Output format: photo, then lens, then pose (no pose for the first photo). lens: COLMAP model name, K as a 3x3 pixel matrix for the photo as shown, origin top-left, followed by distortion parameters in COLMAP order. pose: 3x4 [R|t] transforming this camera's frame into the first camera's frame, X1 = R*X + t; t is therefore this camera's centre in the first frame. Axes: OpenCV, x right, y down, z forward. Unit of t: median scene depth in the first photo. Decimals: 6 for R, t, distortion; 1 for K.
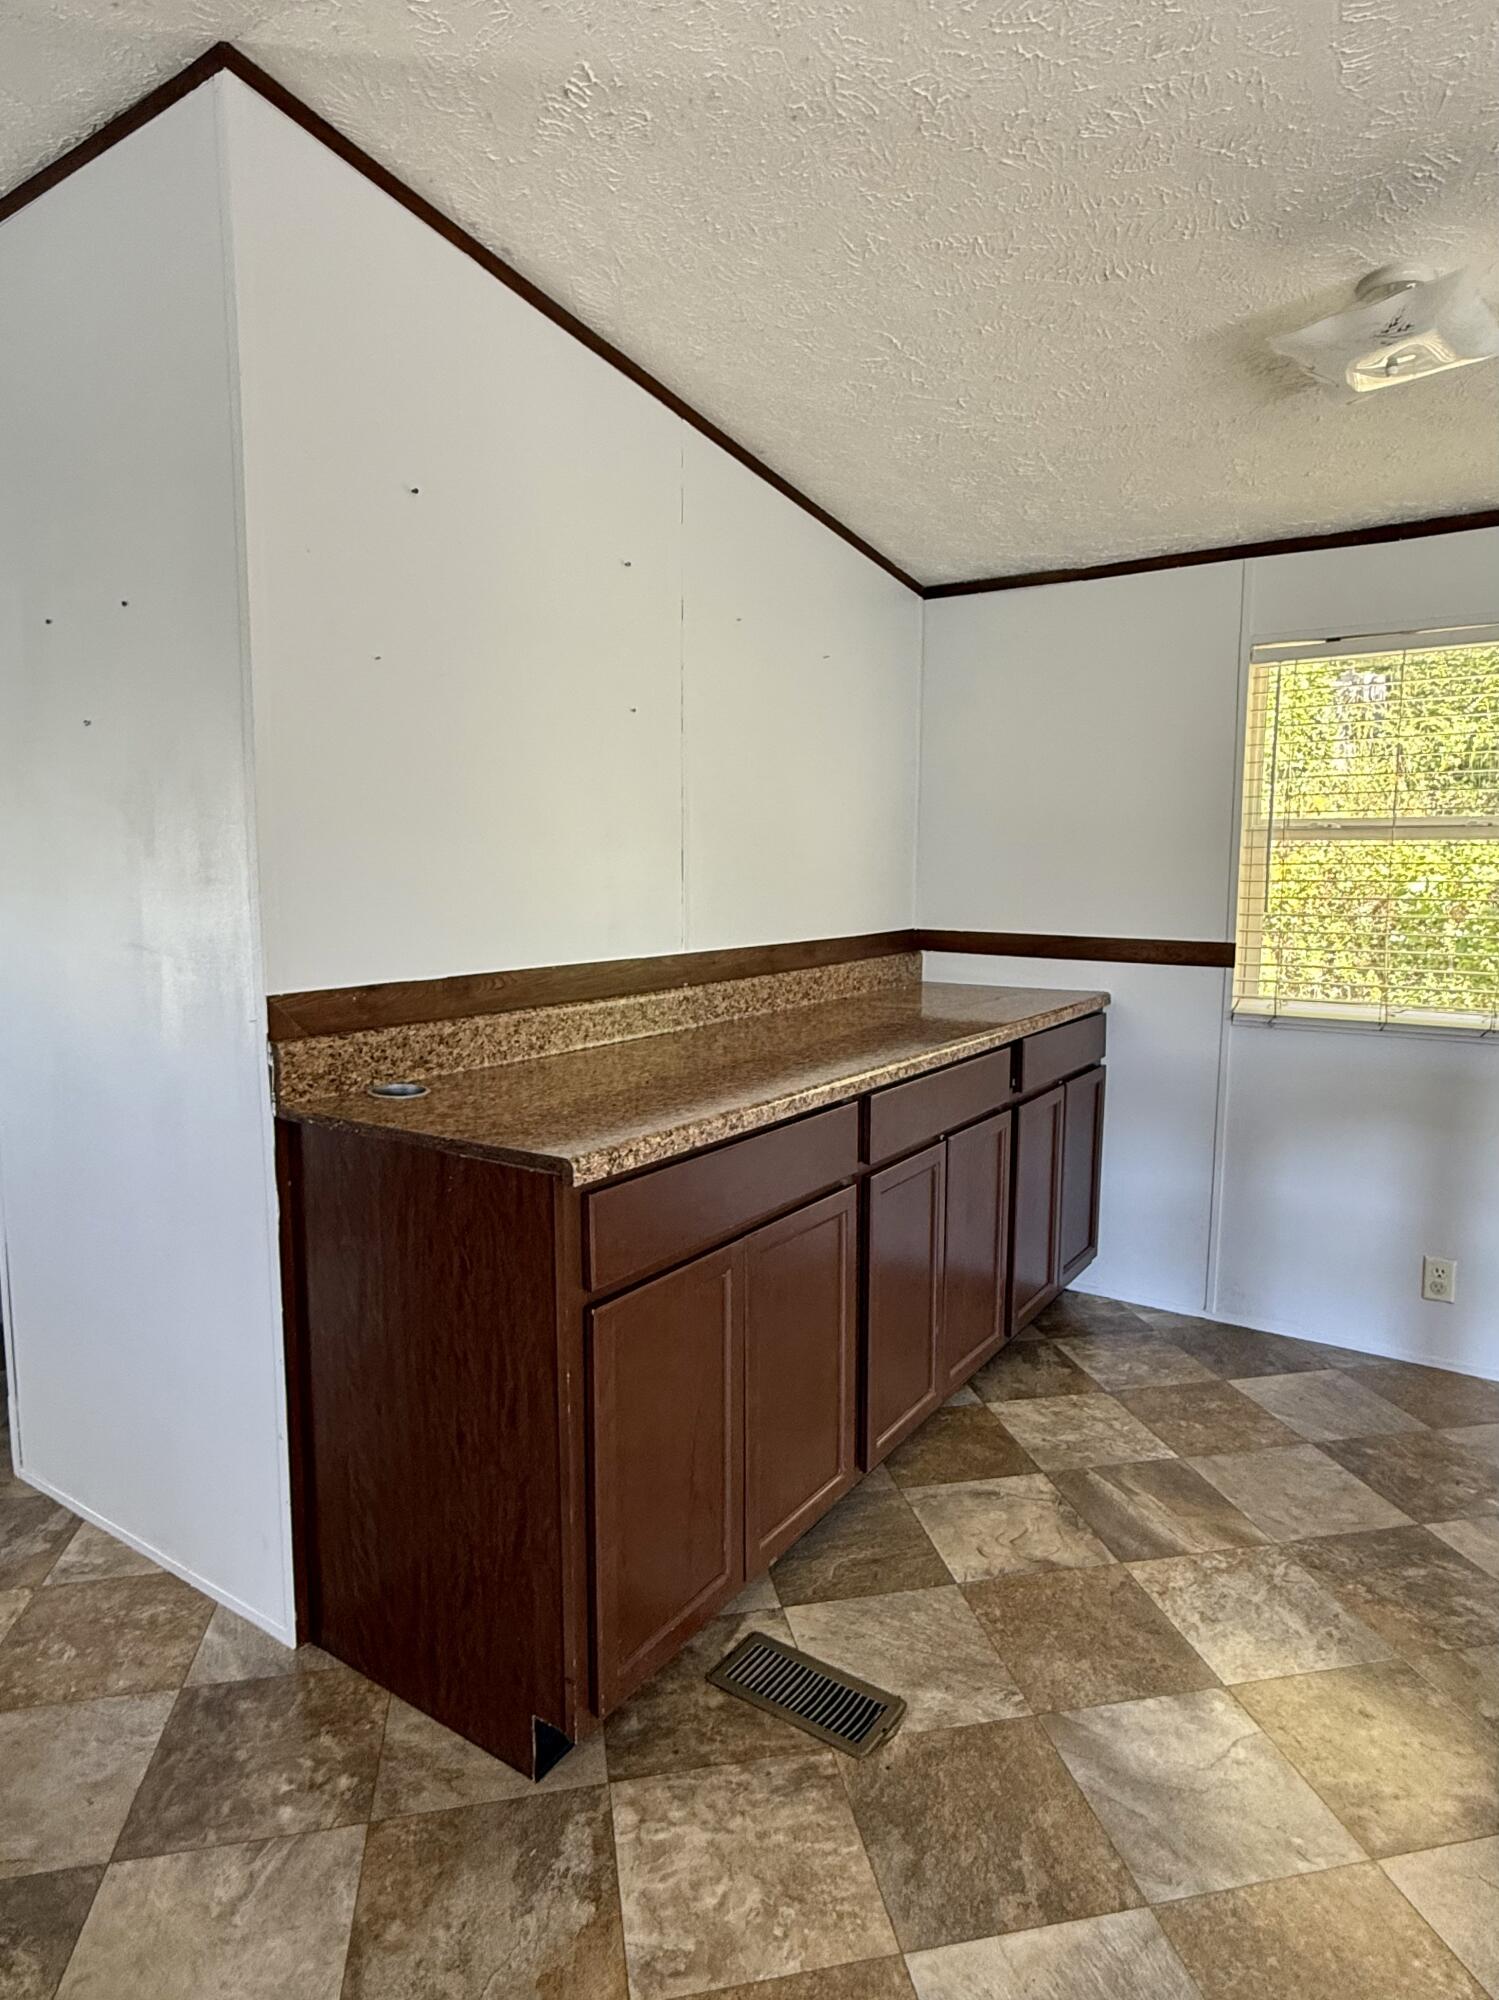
lens RADIAL K [[1097.2, 0, 778.3], [0, 1097.2, 1030.8], [0, 0, 1]] dist [-0.004522, 0.002674]
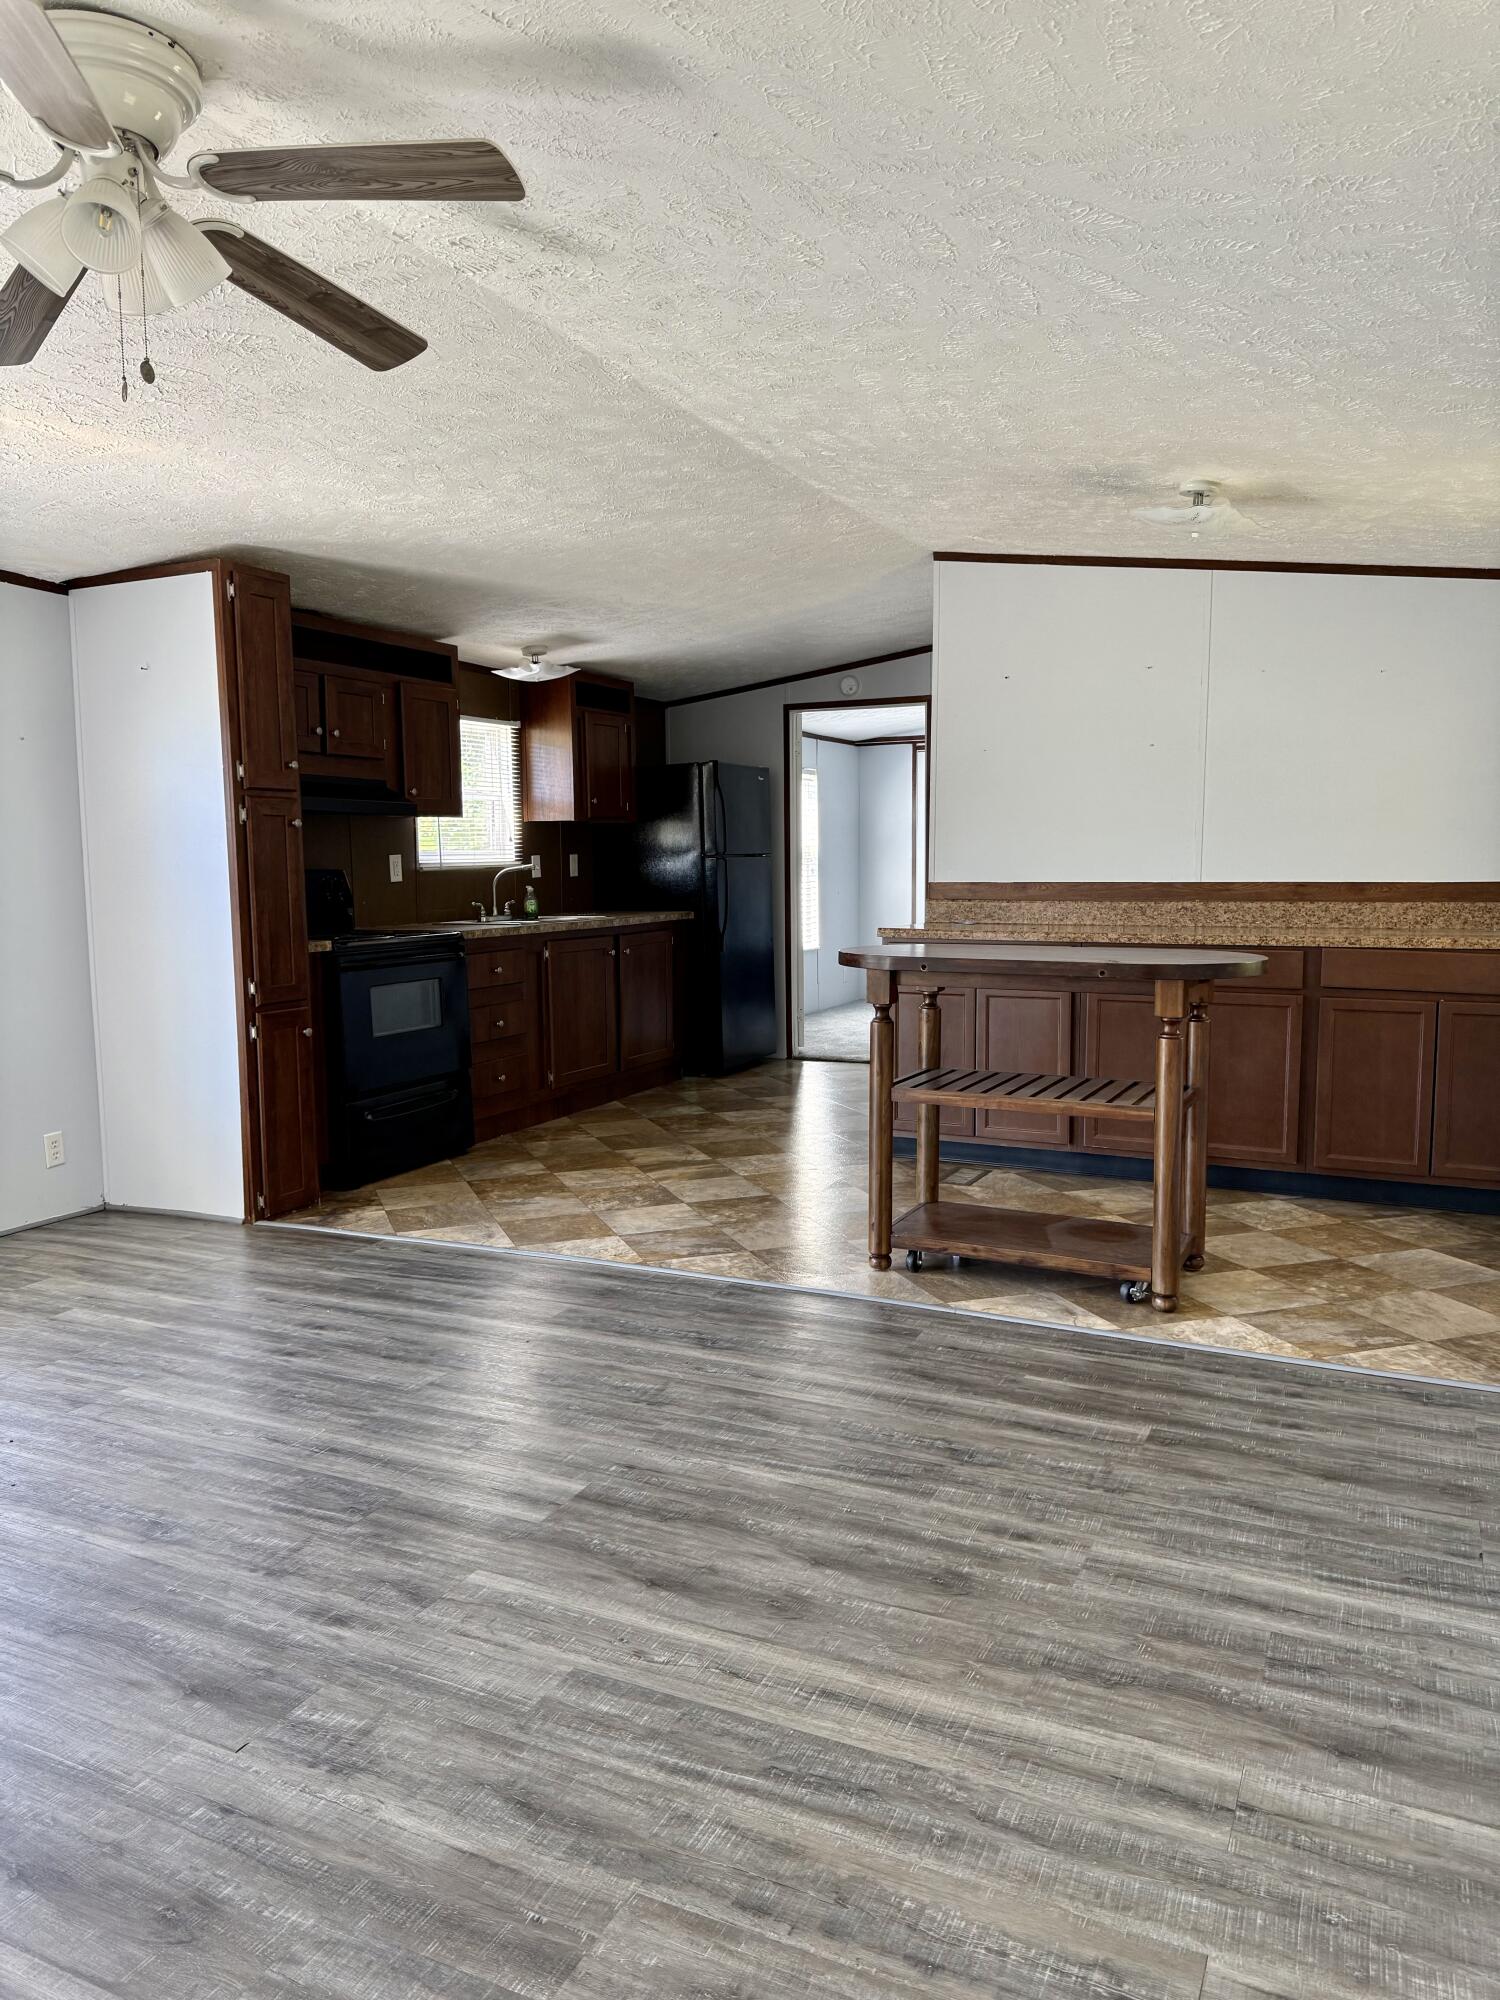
lens RADIAL K [[1403.3, 0, 744.8], [0, 1403.3, 1009.5], [0, 0, 1]] dist [0.031650, -0.030686]
pose [[0.128740, 0.096231, -0.986998, 1.864331], [-0.136036, 0.987585, 0.078544, 0.044161], [0.982304, 0.124156, 0.140232, 0.026244]]
